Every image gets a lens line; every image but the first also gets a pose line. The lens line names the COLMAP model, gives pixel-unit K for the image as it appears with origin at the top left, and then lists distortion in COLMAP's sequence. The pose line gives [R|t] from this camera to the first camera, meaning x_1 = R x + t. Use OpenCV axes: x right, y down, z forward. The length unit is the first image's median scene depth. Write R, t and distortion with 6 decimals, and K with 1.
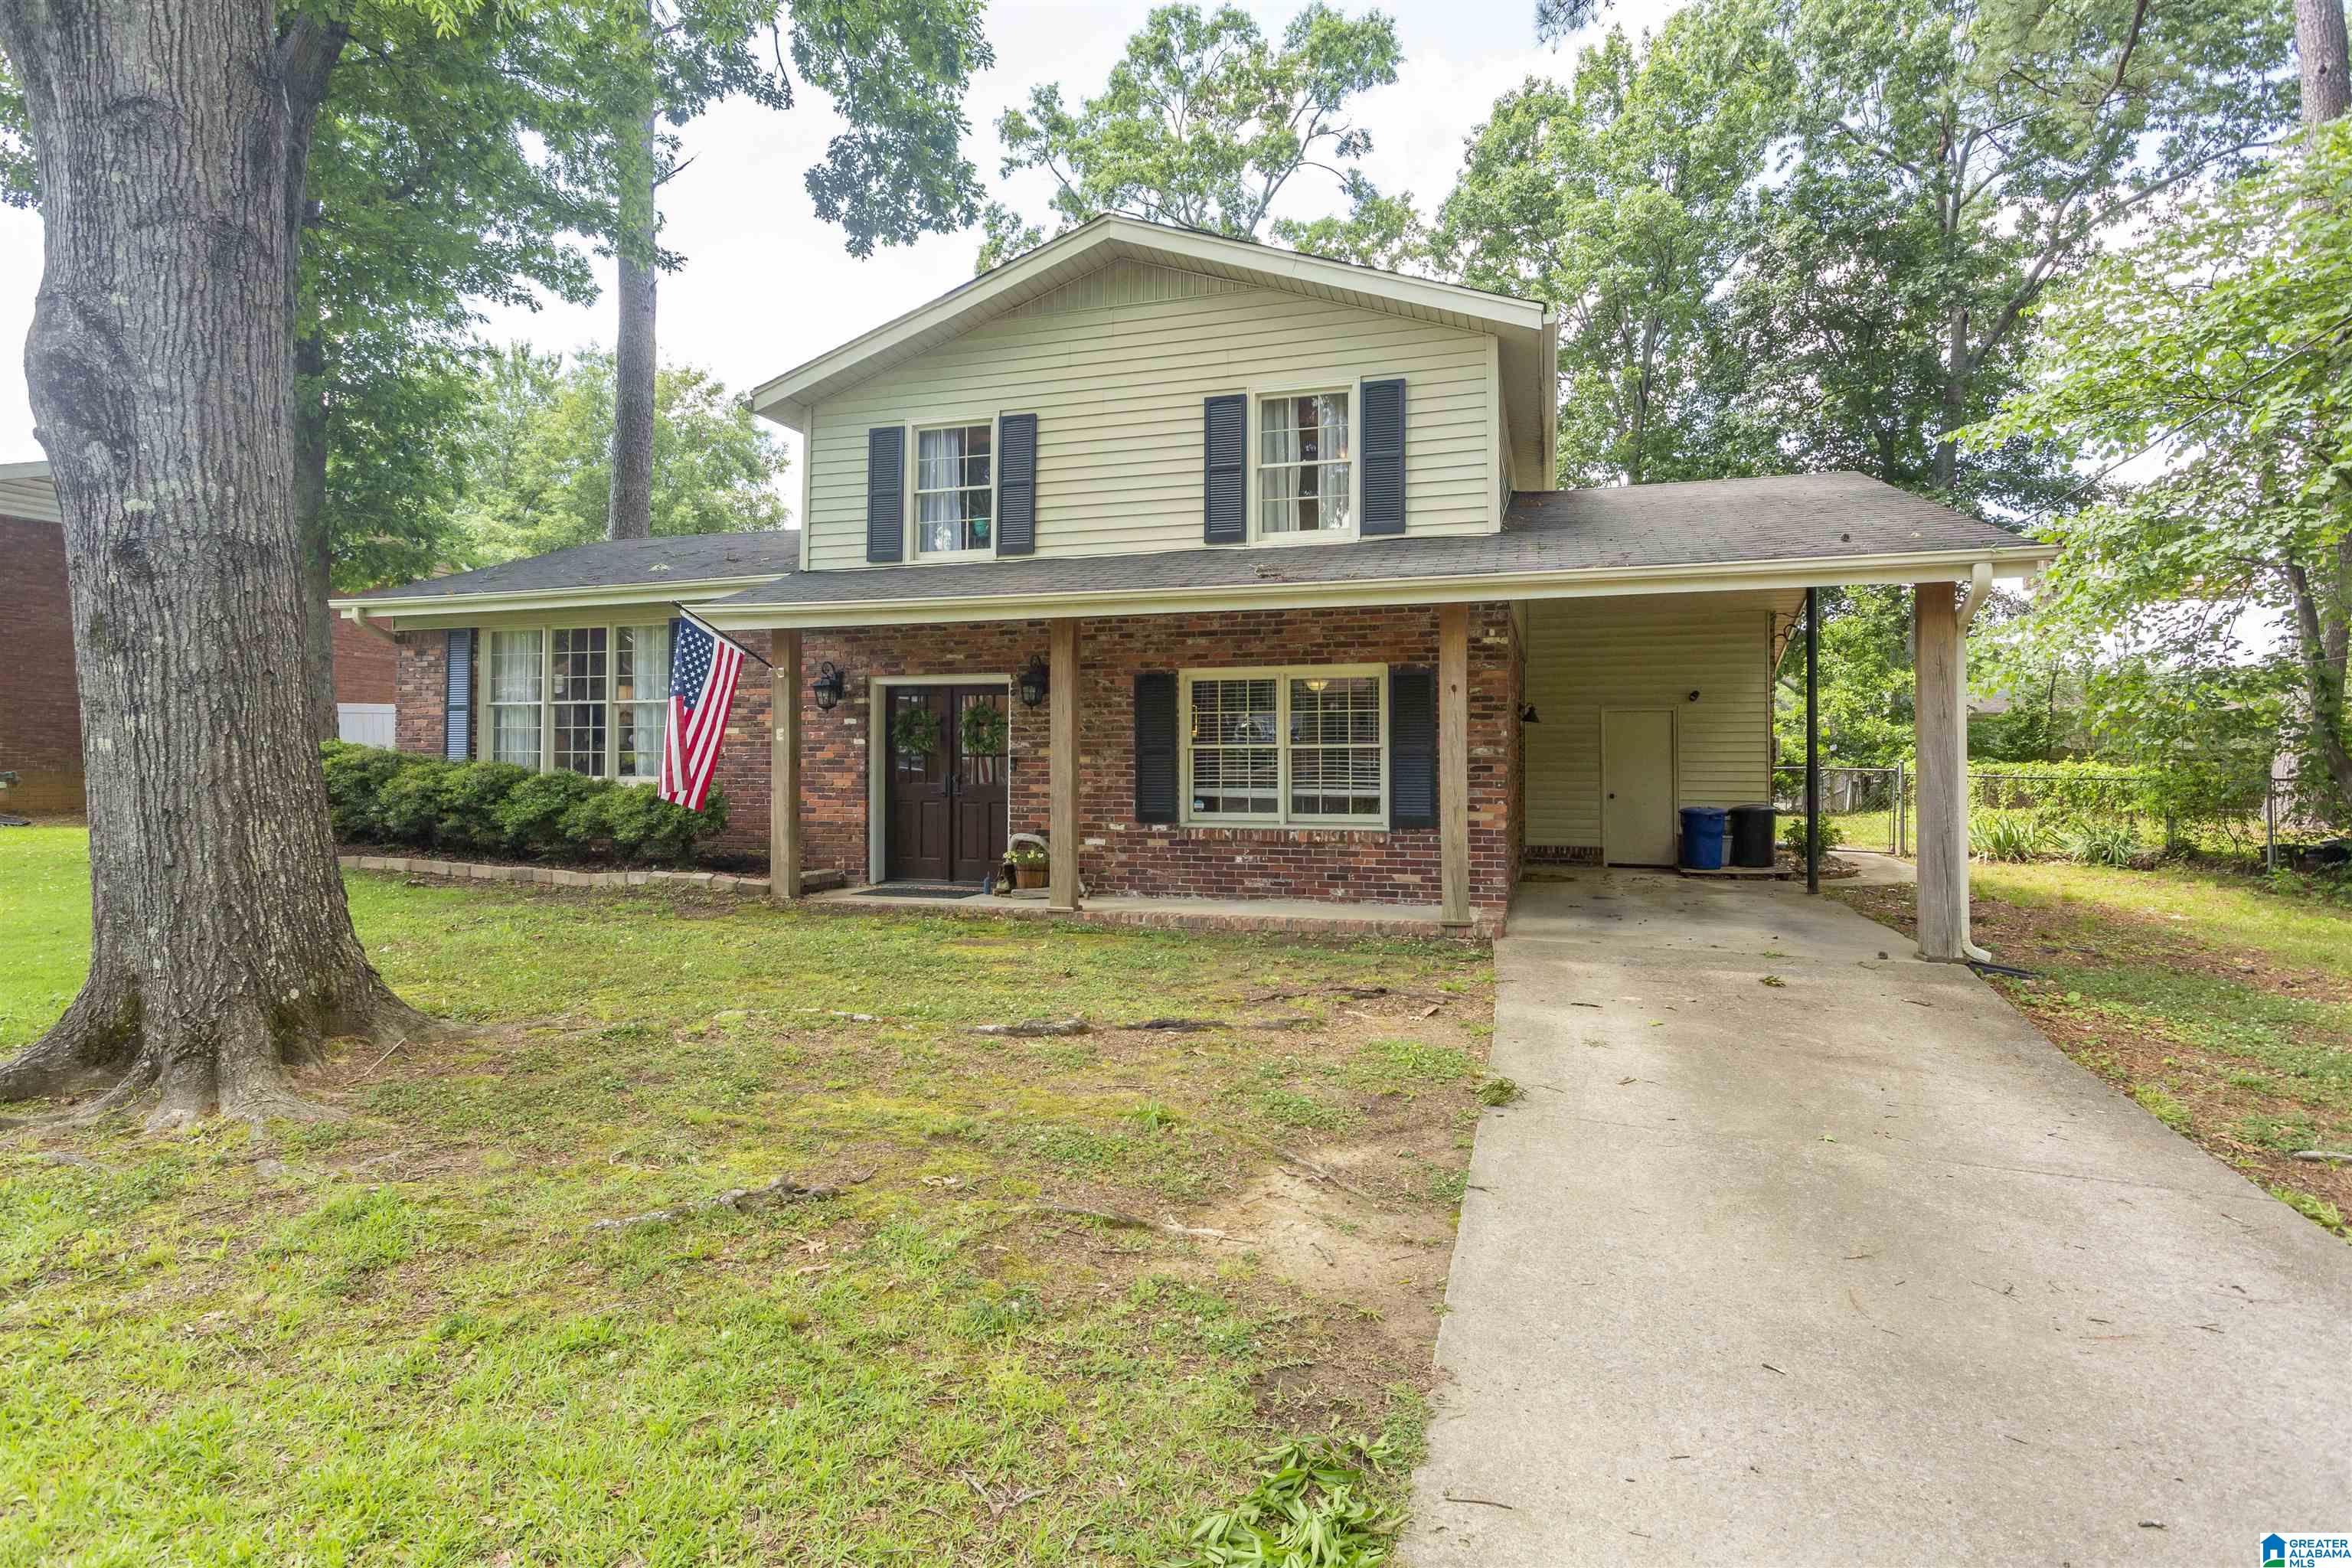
lens RADIAL K [[1246.2, 0, 1187.1], [0, 1246.2, 765.7], [0, 0, 1]] dist [-0.001044, -0.000256]
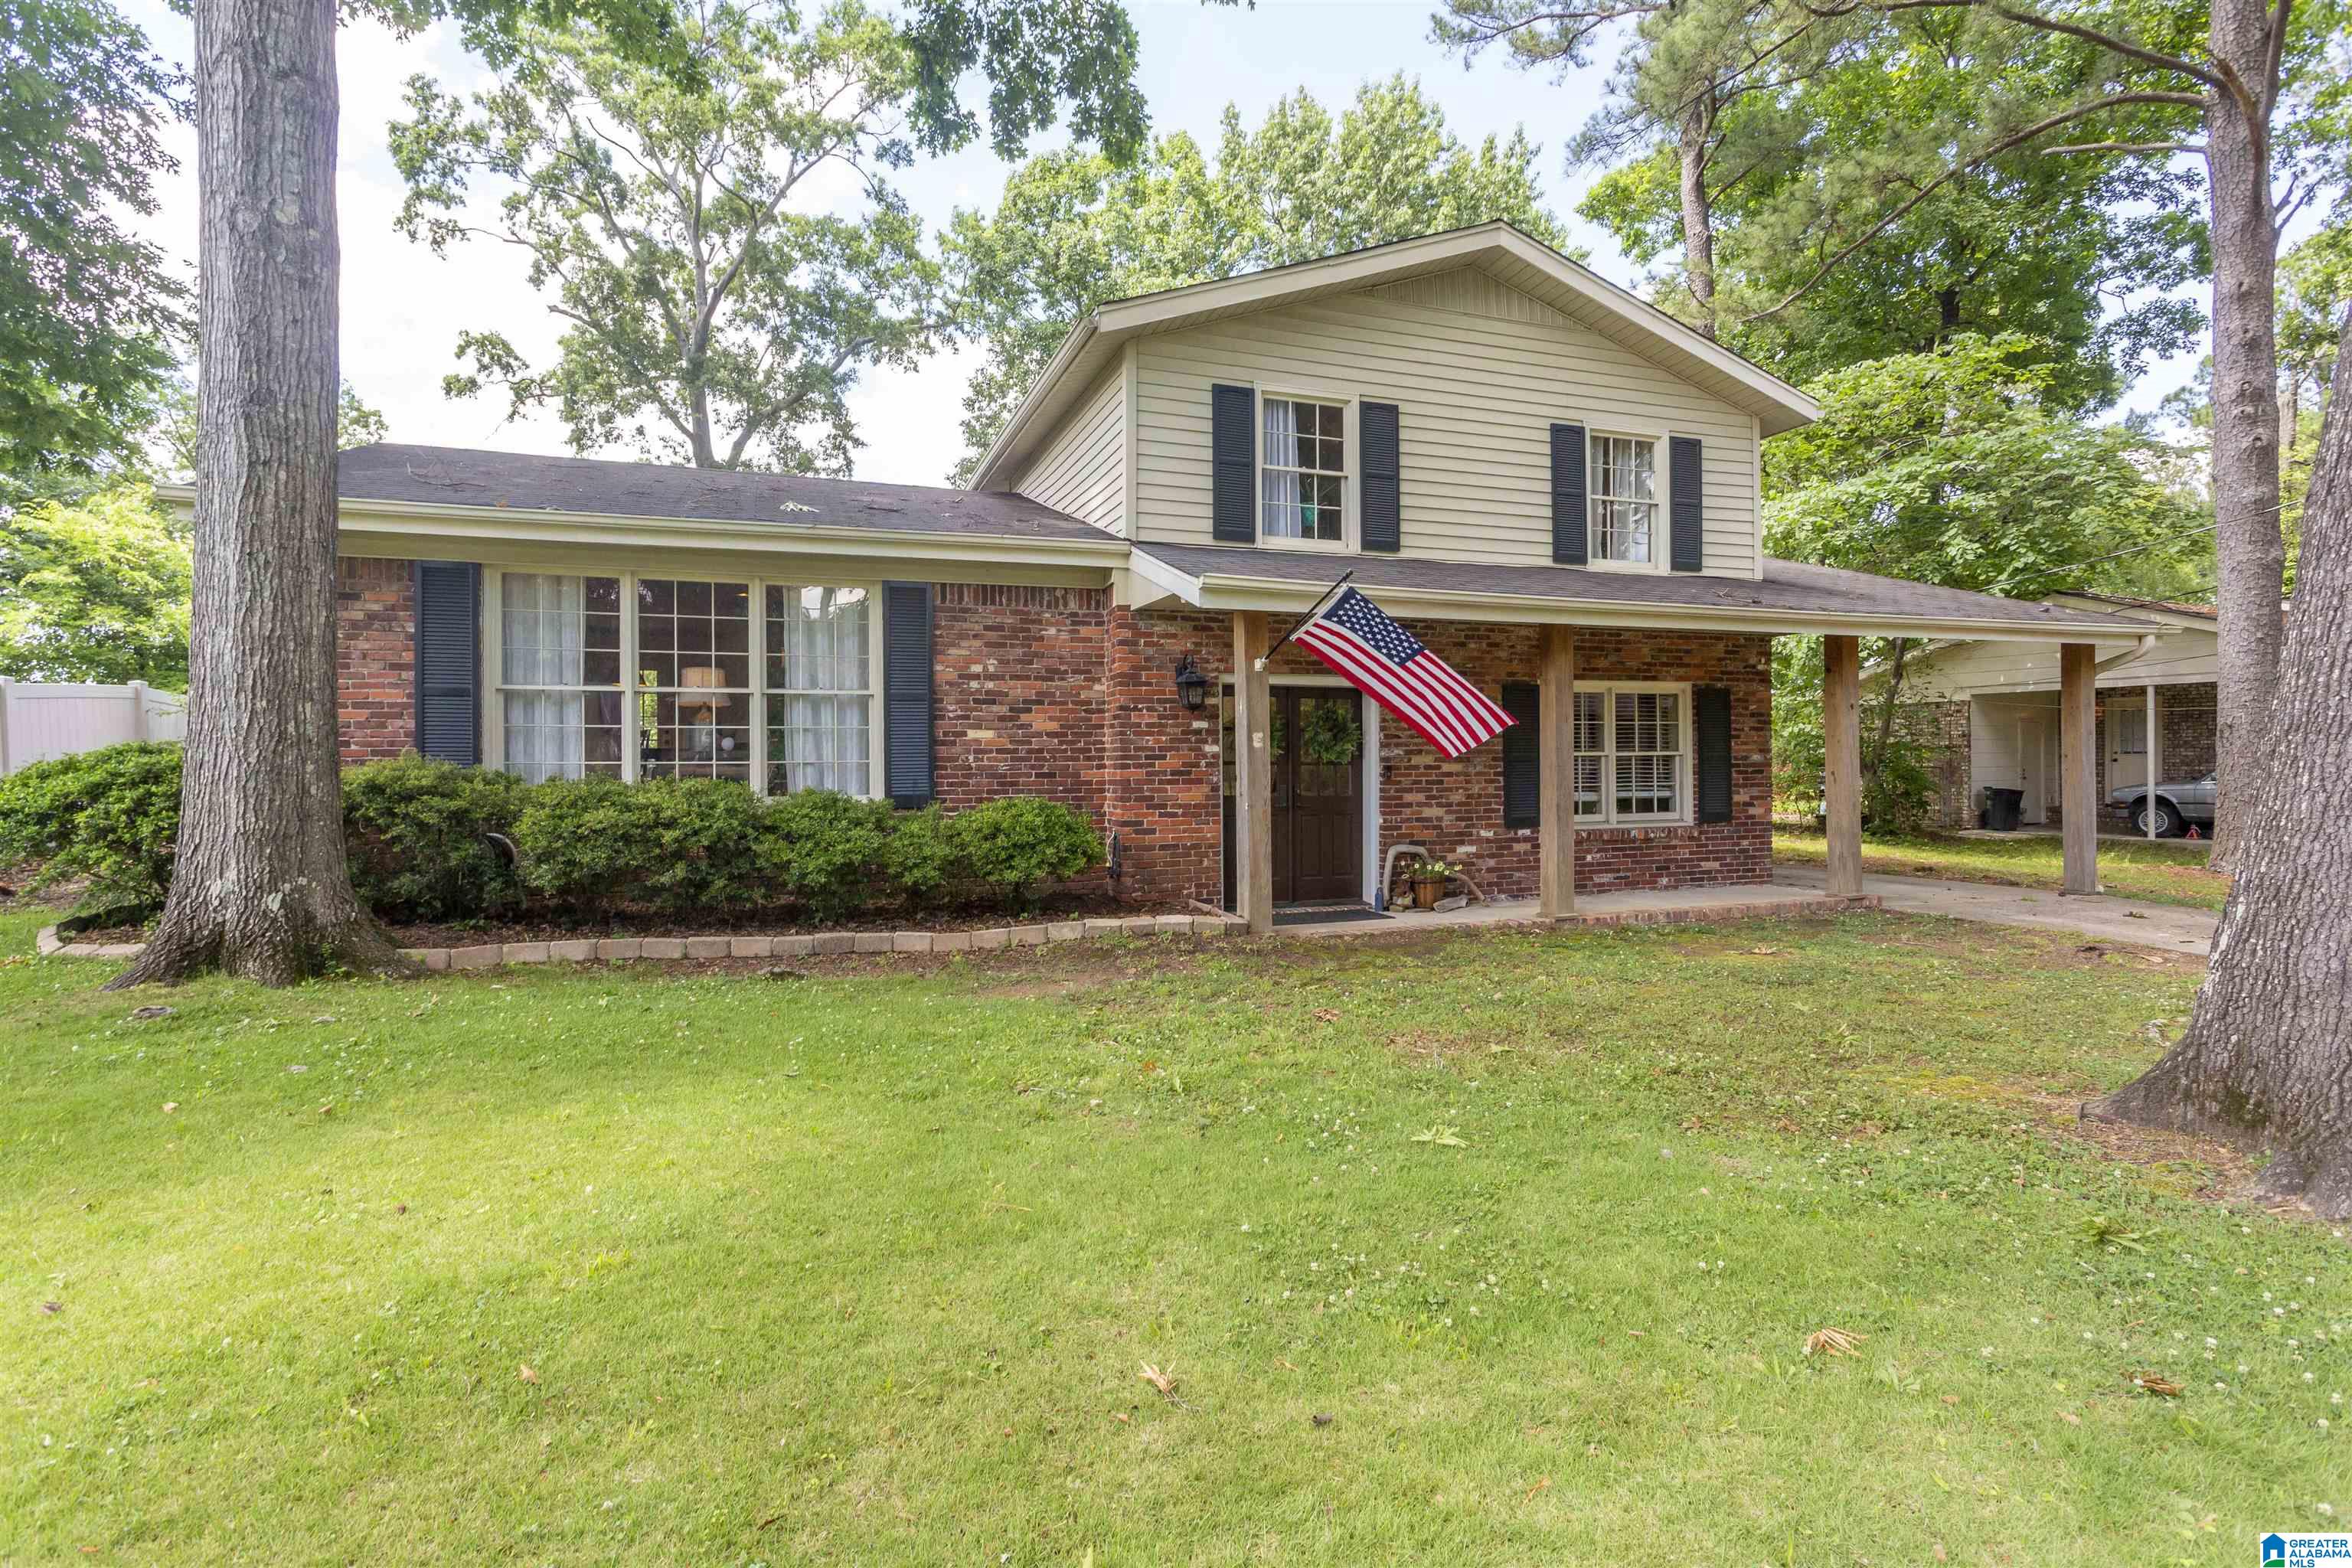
lens RADIAL K [[1118.8, 0, 1269.0], [0, 1118.8, 789.3], [0, 0, 1]] dist [0.000071, 0.001972]
pose [[0.788055, -0.020523, 0.615262, -0.748784], [0.010163, 0.999742, 0.020331, -0.006931], [-0.615521, -0.009769, 0.788060, 0.390414]]
